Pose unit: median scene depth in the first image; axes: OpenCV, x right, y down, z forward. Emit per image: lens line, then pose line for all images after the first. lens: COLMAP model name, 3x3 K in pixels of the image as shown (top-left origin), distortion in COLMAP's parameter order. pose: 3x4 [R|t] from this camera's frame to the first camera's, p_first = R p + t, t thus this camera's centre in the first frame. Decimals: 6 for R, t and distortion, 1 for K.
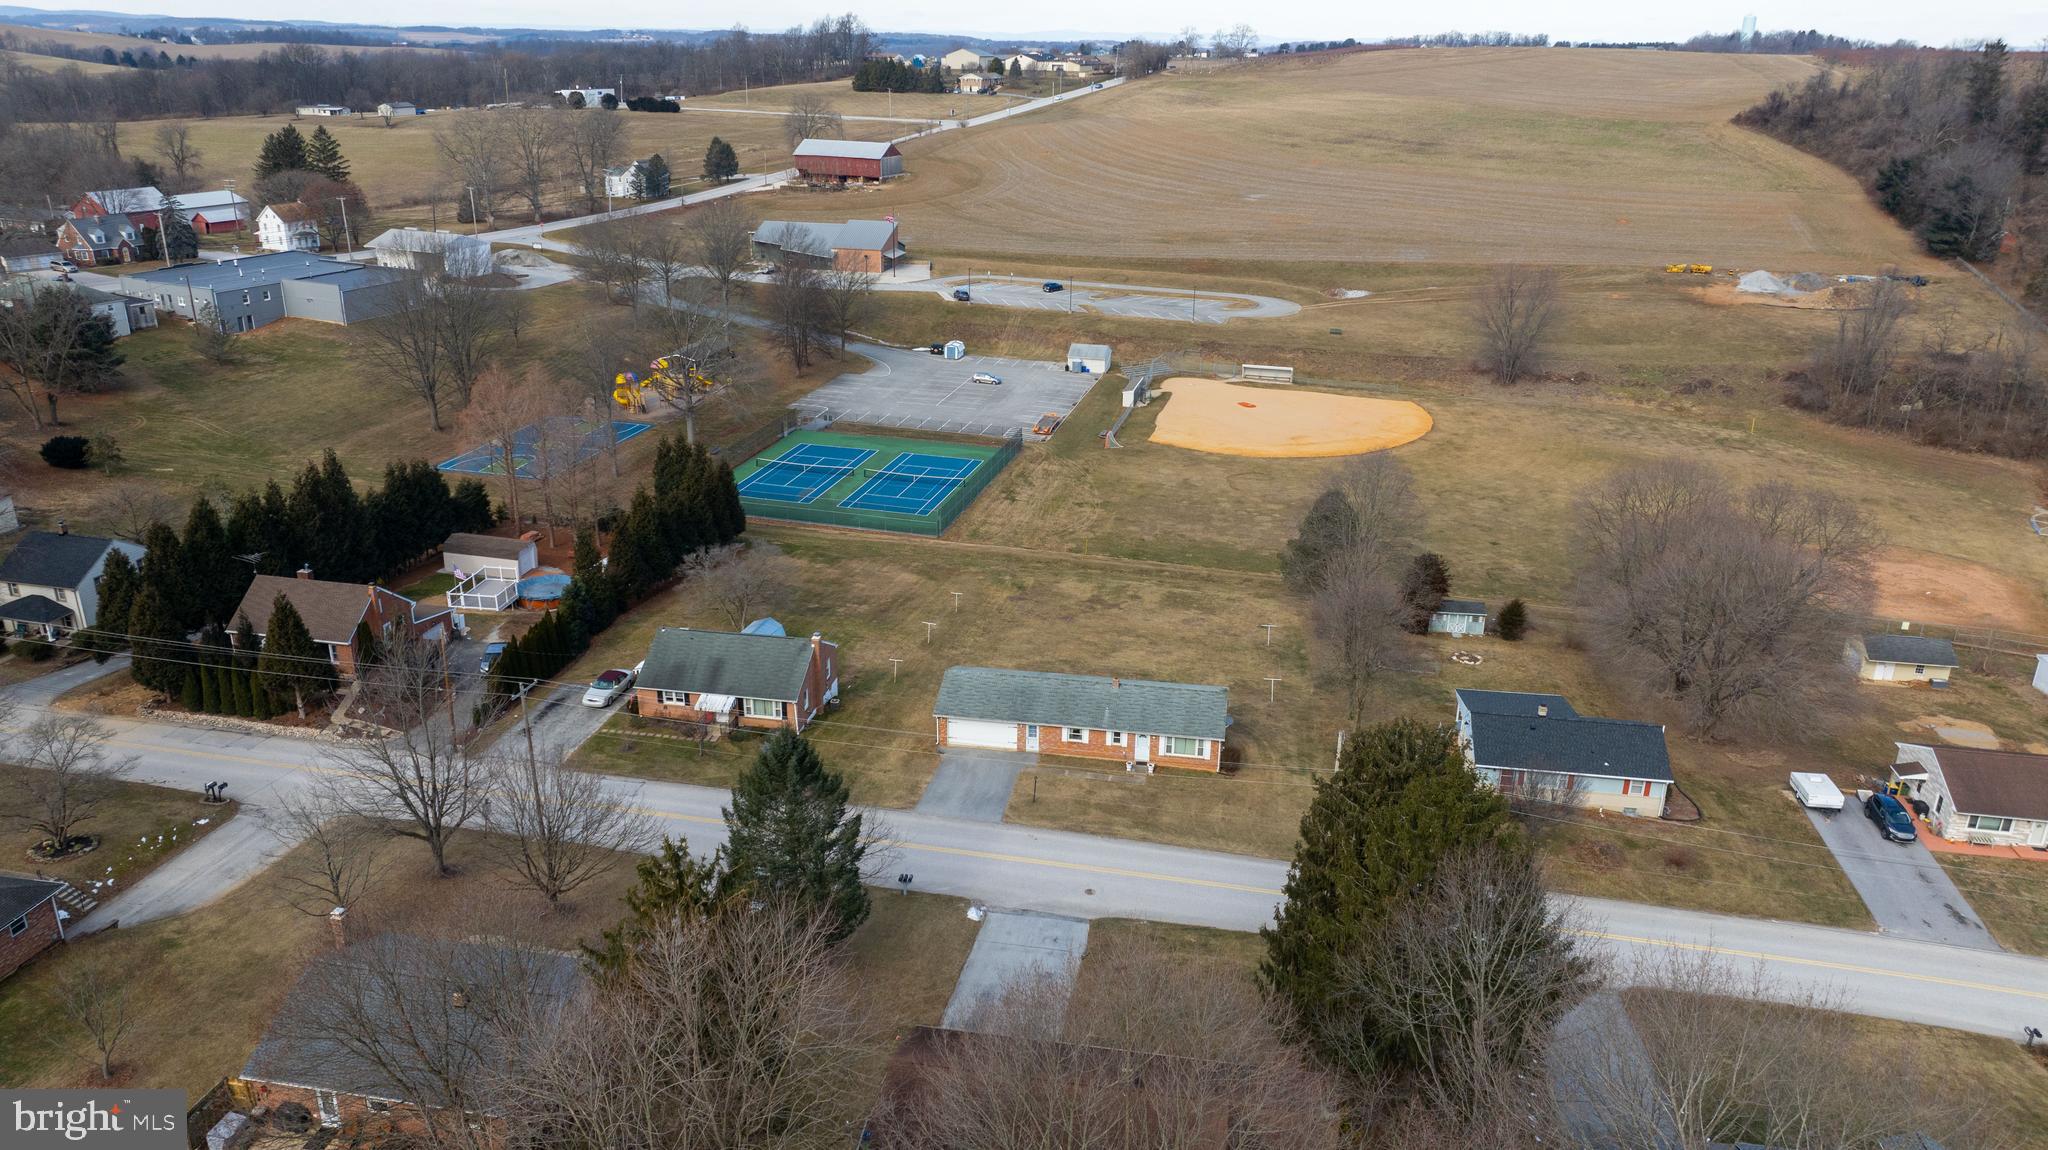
lens RADIAL K [[1410.4, 0, 1022.9], [0, 1410.4, 654.4], [0, 0, 1]] dist [-0.035447, 0.038317]
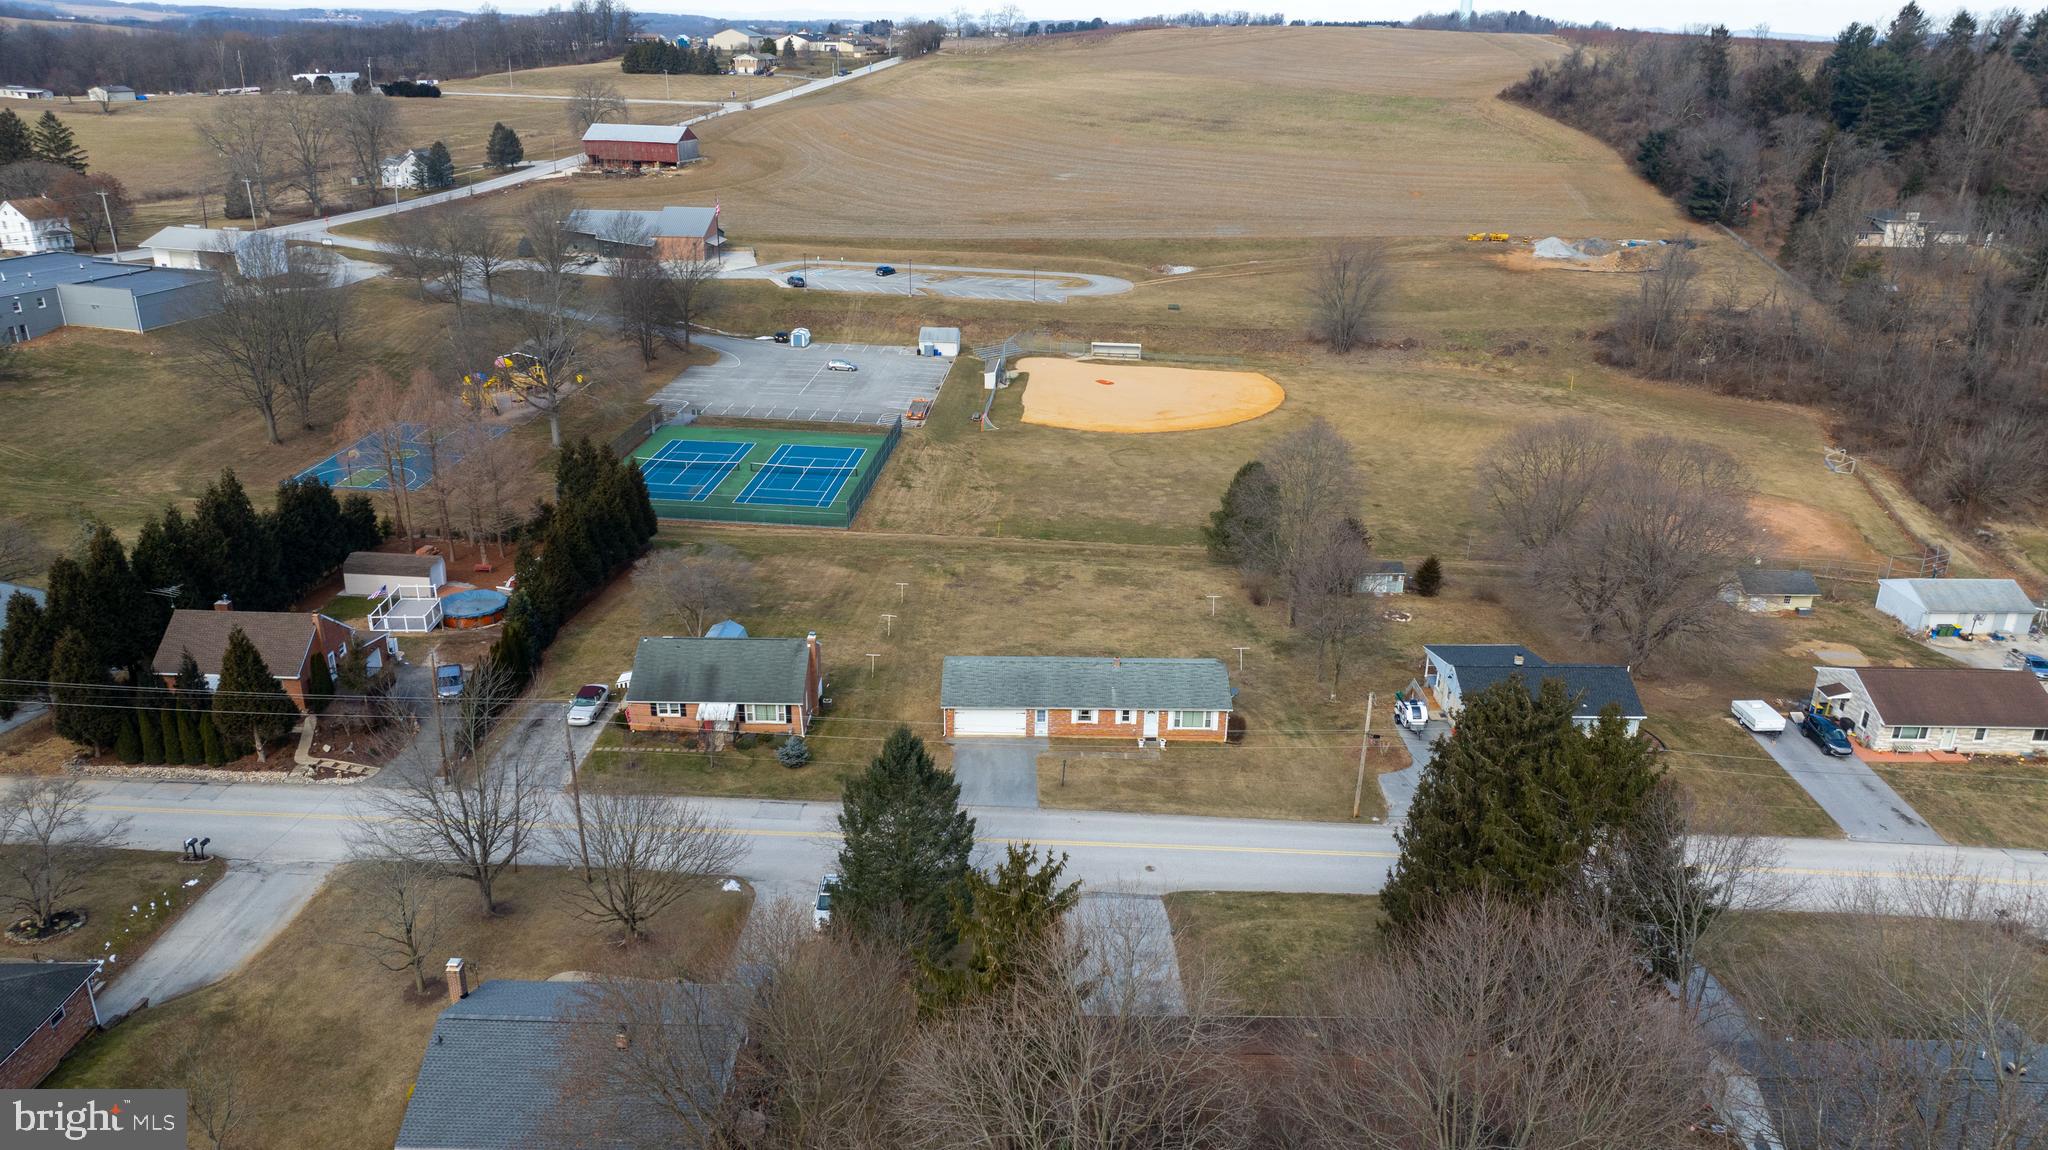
lens RADIAL K [[1410.4, 0, 1022.9], [0, 1410.4, 654.4], [0, 0, 1]] dist [-0.035447, 0.038317]
pose [[0.985270, -0.068620, 0.156632, -0.077626], [0.066648, 0.997618, 0.017812, -0.003774], [-0.157481, -0.007110, 0.987496, 0.006466]]
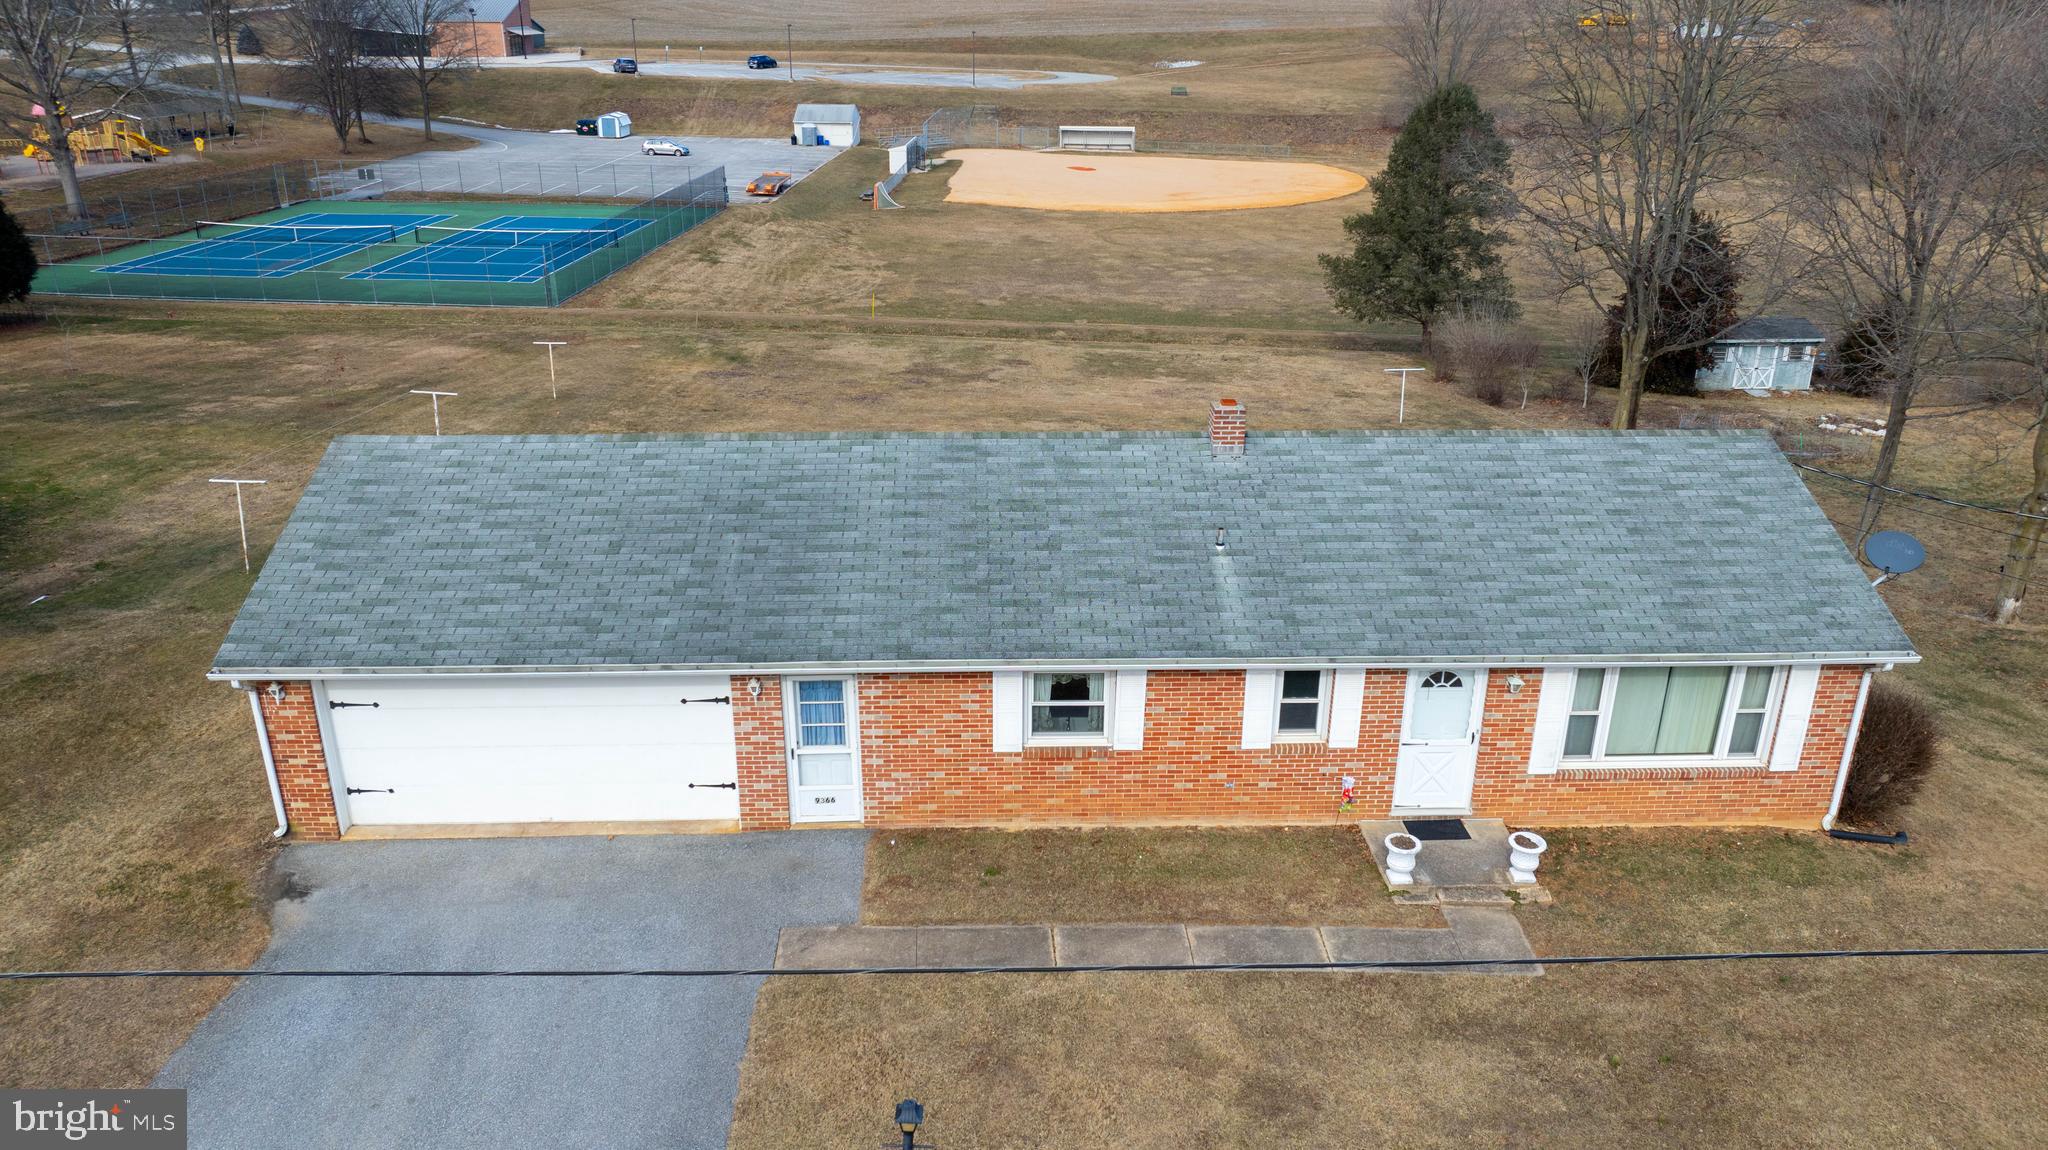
lens RADIAL K [[1443.3, 0, 1024.0], [0, 1443.3, 575.0], [0, 0, 1]] dist [-0.038147, 0.043204]
pose [[0.980421, -0.080019, 0.179921, 0.000272], [0.085125, 0.996152, -0.020831, 0.021022], [-0.177562, 0.035739, 0.983461, 0.396761]]
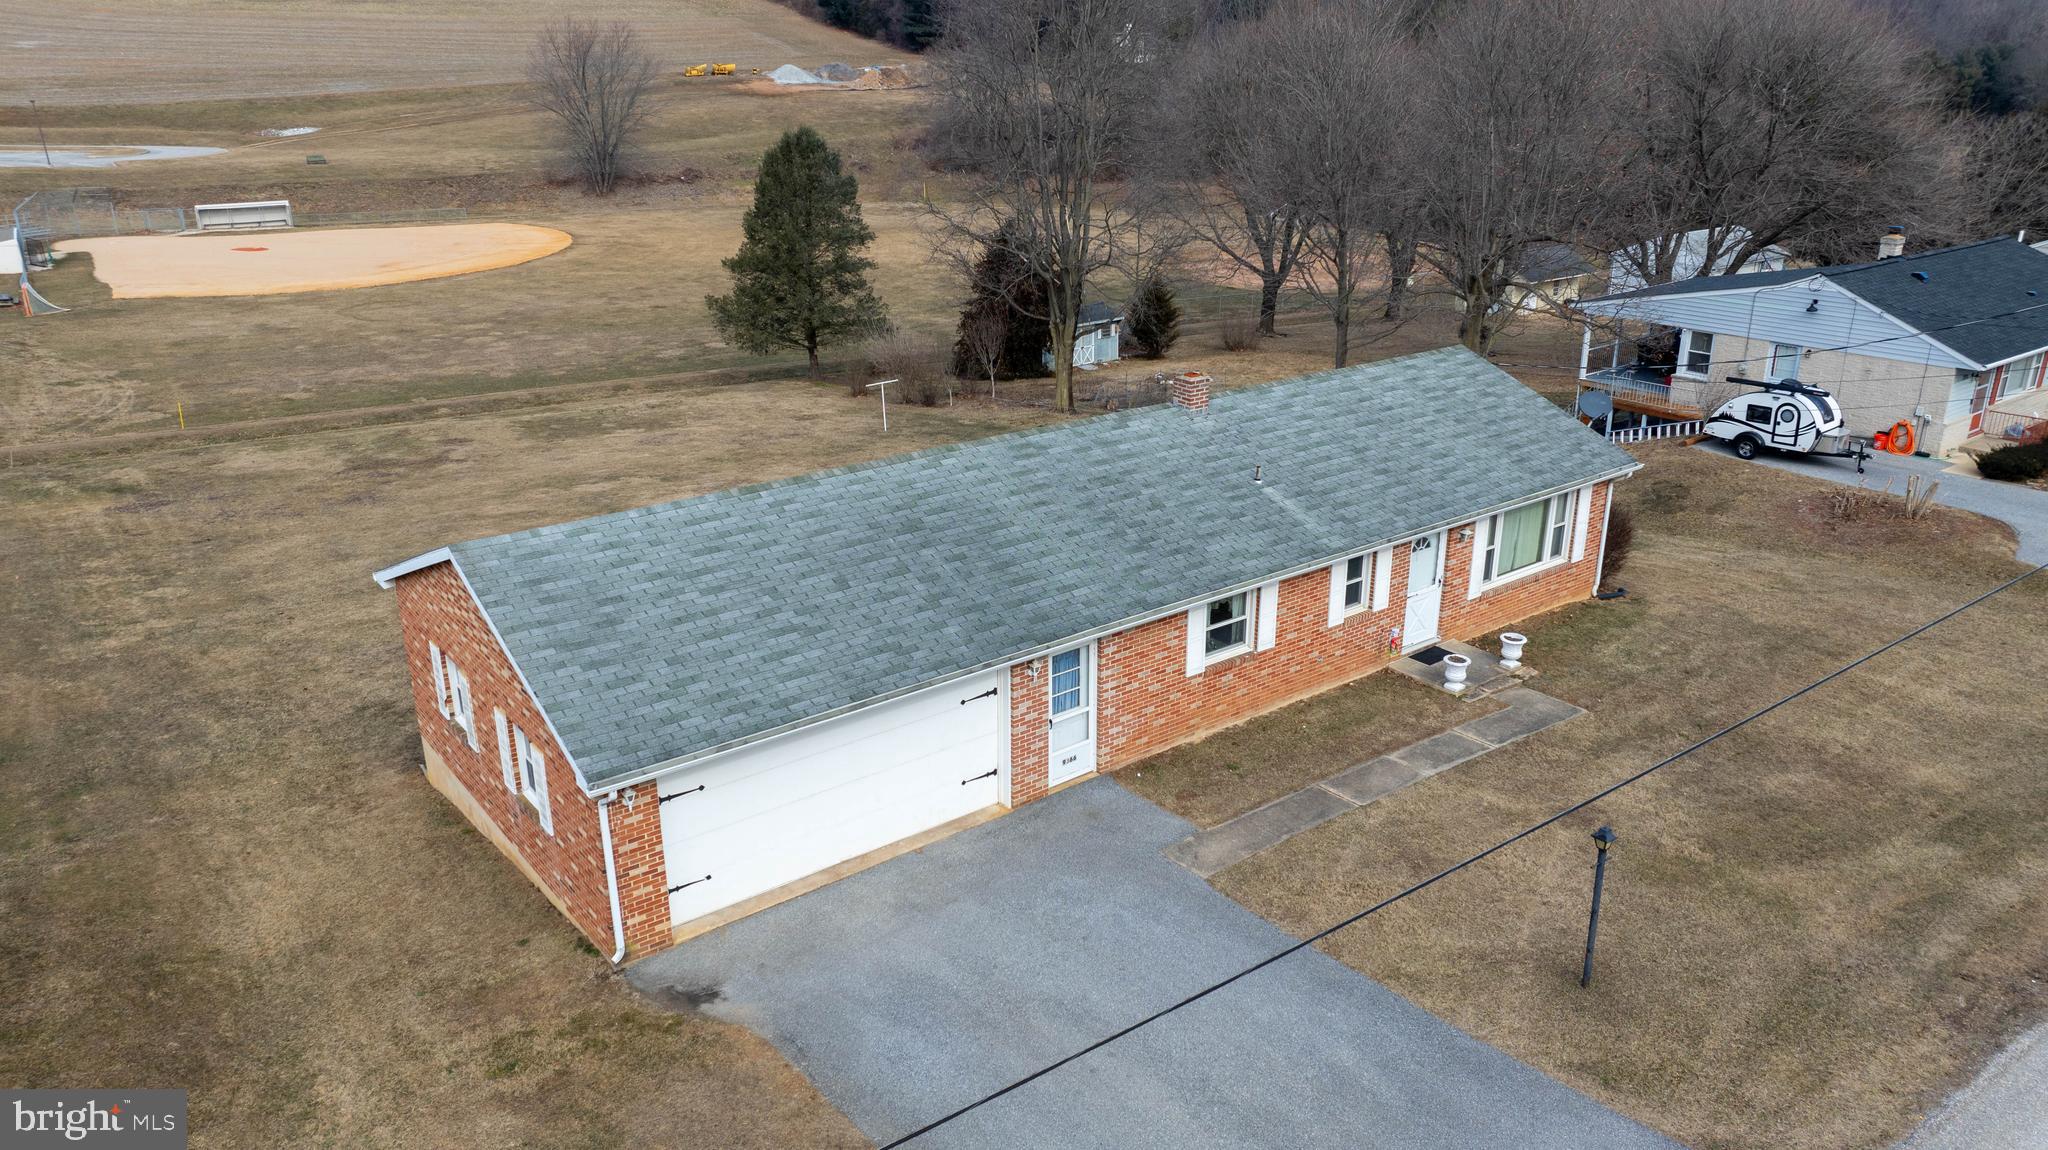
lens RADIAL K [[1443.3, 0, 1024.0], [0, 1443.3, 575.0], [0, 0, 1]] dist [-0.038147, 0.043204]
pose [[0.683951, -0.266701, 0.679029, -0.063951], [0.308045, 0.949311, 0.062582, 0.012495], [-0.661301, 0.166369, 0.731439, 0.413861]]
